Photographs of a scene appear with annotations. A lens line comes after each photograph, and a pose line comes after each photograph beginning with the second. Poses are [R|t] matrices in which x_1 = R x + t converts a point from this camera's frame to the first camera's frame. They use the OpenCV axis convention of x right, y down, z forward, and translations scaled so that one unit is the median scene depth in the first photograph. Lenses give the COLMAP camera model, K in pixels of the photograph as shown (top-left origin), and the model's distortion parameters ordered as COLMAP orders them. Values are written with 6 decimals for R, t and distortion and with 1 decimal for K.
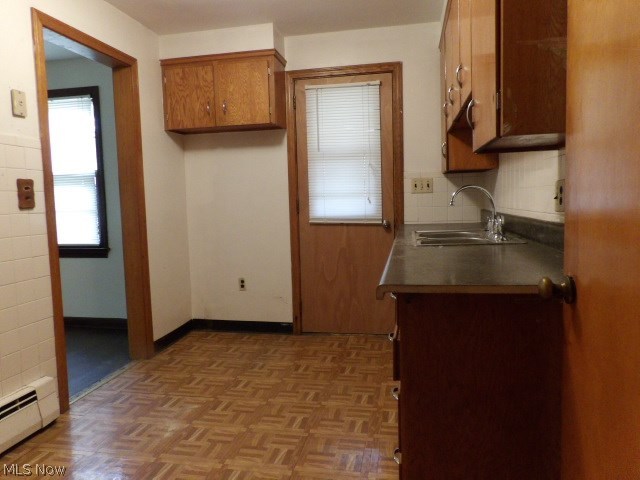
lens RADIAL K [[456.1, 0, 319.0], [0, 456.1, 238.7], [0, 0, 1]] dist [-0.023750, 0.012391]
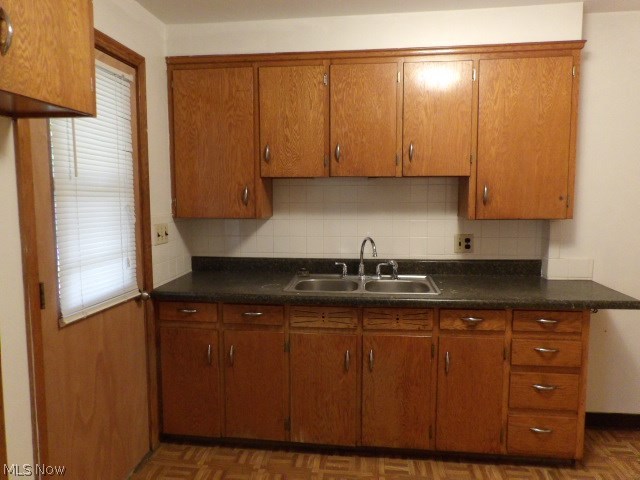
lens RADIAL K [[456.1, 0, 319.7], [0, 456.1, 240.7], [0, 0, 1]] dist [-0.023750, 0.012391]
pose [[-0.079963, -0.074191, 0.994033, -0.517737], [0.089879, 0.992627, 0.081317, -0.138744], [-0.992737, 0.095845, -0.072705, 0.770717]]
